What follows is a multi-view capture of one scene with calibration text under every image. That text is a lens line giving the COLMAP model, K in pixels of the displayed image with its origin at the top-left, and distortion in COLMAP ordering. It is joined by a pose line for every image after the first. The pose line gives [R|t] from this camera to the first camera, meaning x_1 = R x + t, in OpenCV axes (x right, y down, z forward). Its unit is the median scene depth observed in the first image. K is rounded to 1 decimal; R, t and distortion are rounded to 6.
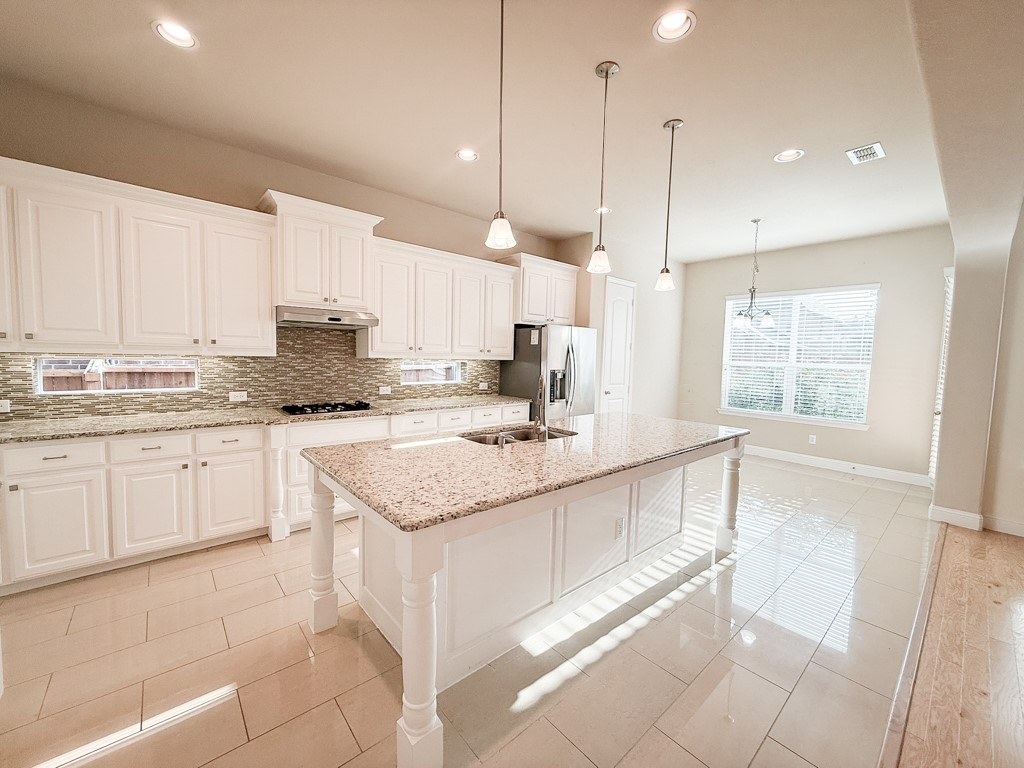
lens RADIAL K [[406.5, 0, 510.1], [0, 406.5, 386.0], [0, 0, 1]] dist [0.001105, -0.000317]
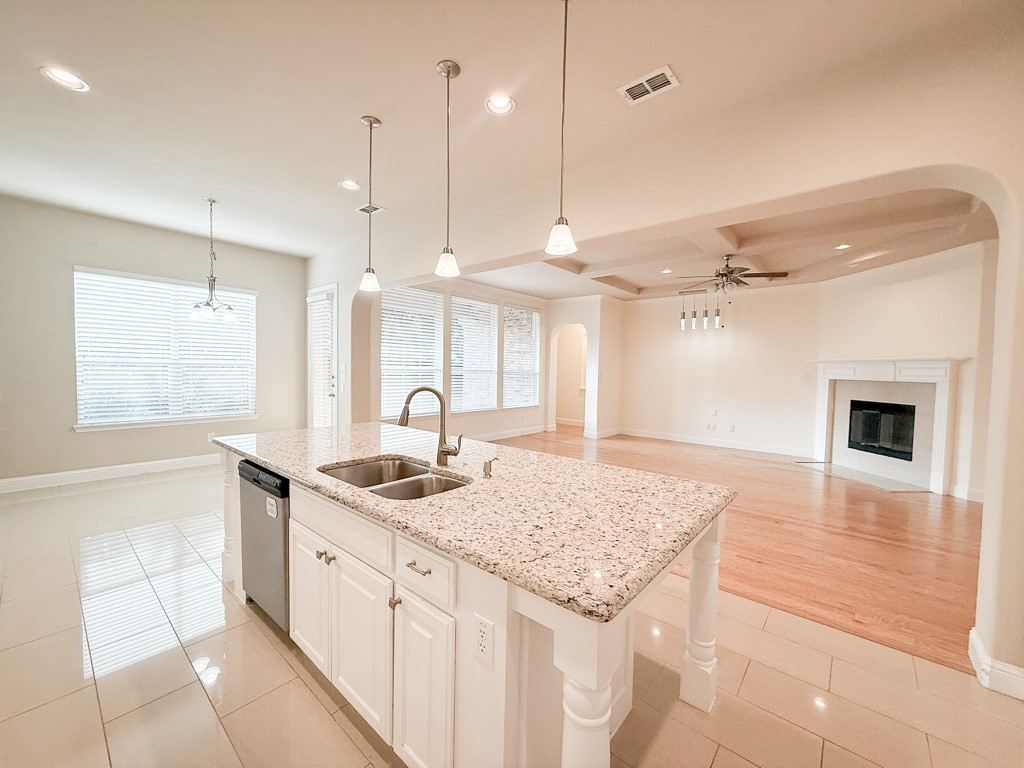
lens RADIAL K [[406.5, 0, 508.9], [0, 406.5, 382.8], [0, 0, 1]] dist [0.001105, -0.000317]
pose [[-0.138283, -0.067036, 0.988121, -0.489809], [0.051515, 0.995869, 0.074771, -0.056372], [-0.989052, 0.061242, -0.134258, 0.628801]]
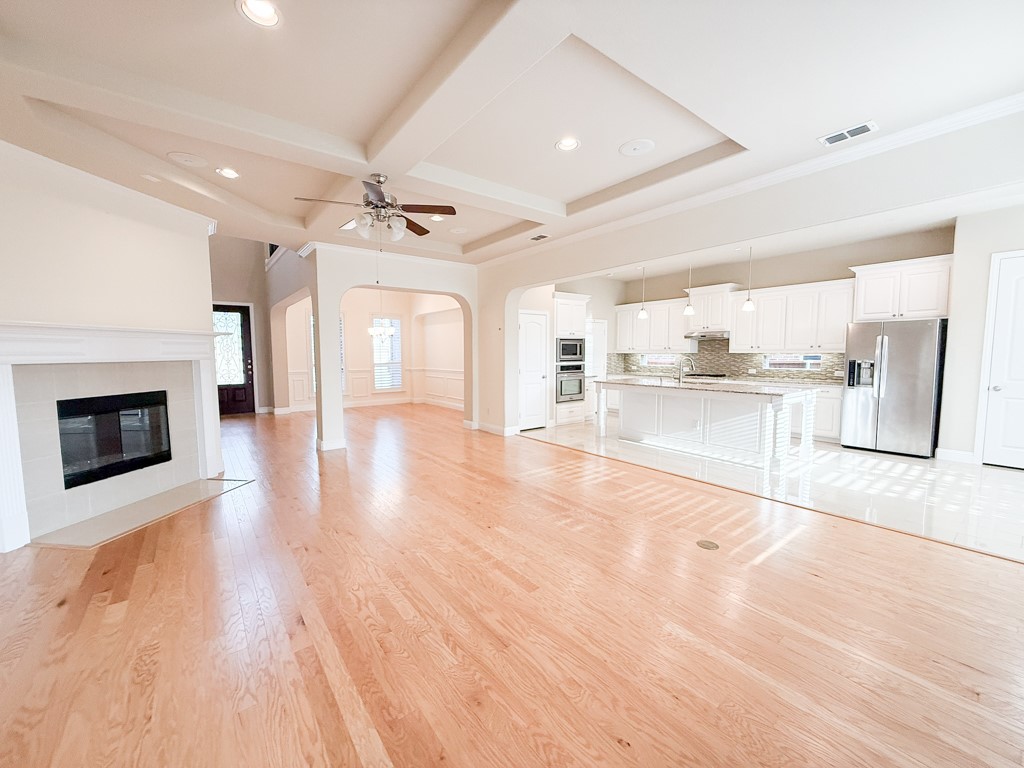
lens RADIAL K [[406.5, 0, 511.4], [0, 406.5, 384.6], [0, 0, 1]] dist [0.001105, -0.000317]
pose [[-0.062770, 0.052359, -0.996654, 1.723873], [-0.073509, 0.995668, 0.056937, 0.050679], [0.995317, 0.076837, -0.058650, 0.064839]]
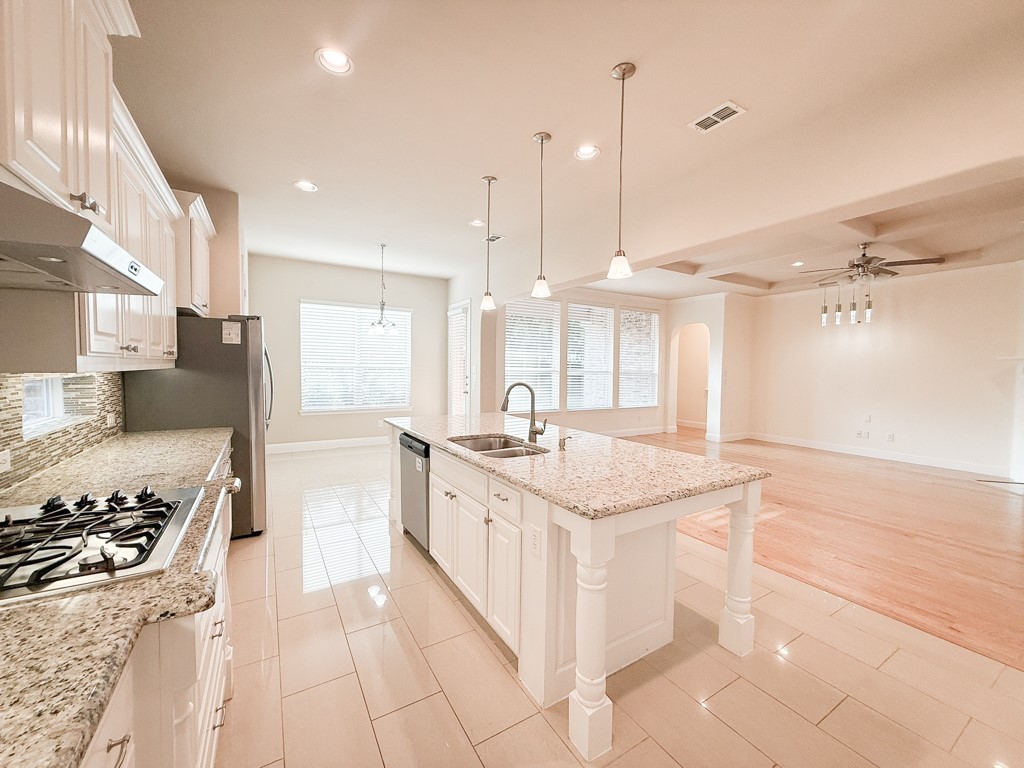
lens RADIAL K [[406.5, 0, 510.4], [0, 406.5, 383.3], [0, 0, 1]] dist [0.001105, -0.000317]
pose [[0.176646, -0.064153, 0.982182, -0.649155], [0.065882, 0.996406, 0.053233, -0.055255], [-0.982067, 0.055305, 0.180238, 0.557034]]
